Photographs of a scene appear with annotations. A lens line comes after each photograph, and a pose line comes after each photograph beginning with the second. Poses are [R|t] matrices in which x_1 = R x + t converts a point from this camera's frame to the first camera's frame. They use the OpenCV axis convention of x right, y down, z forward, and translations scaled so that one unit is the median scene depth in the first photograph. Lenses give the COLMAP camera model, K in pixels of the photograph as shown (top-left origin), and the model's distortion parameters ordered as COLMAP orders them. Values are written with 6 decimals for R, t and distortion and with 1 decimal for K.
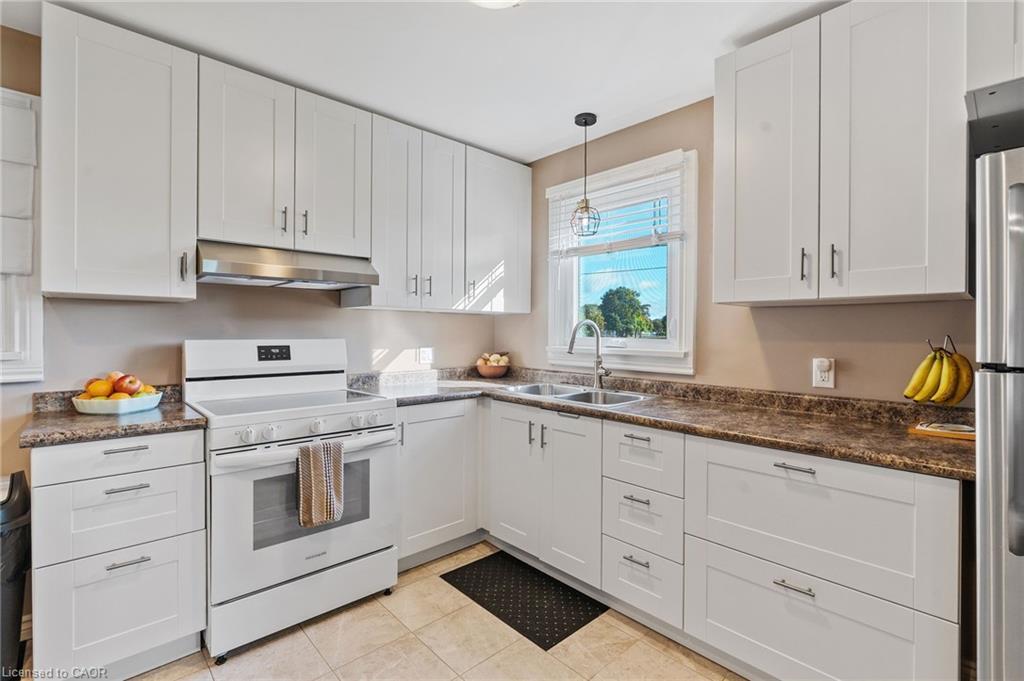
lens RADIAL K [[468.0, 0, 509.4], [0, 468.0, 328.3], [0, 0, 1]] dist [-0.001204, 0.000156]
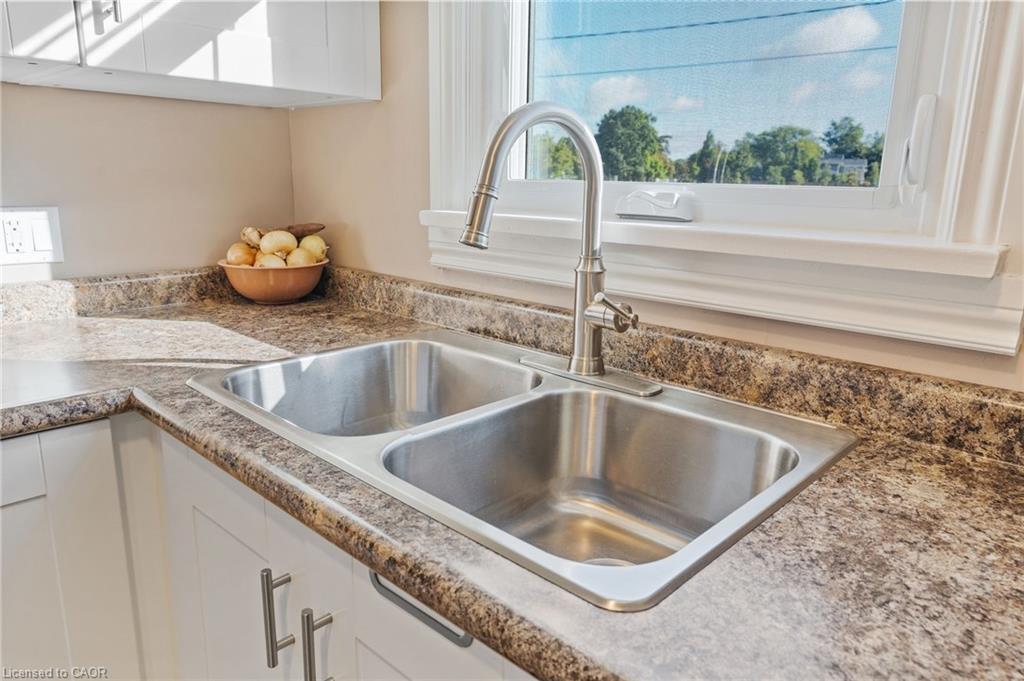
lens RADIAL K [[694.4, 0, 492.4], [0, 694.4, 336.9], [0, 0, 1]] dist [0.003204, 0.000398]
pose [[0.998606, -0.001064, 0.052774, 0.096655], [-0.011206, 0.972730, 0.231668, 0.013480], [-0.051581, -0.231937, 0.971362, 0.522026]]
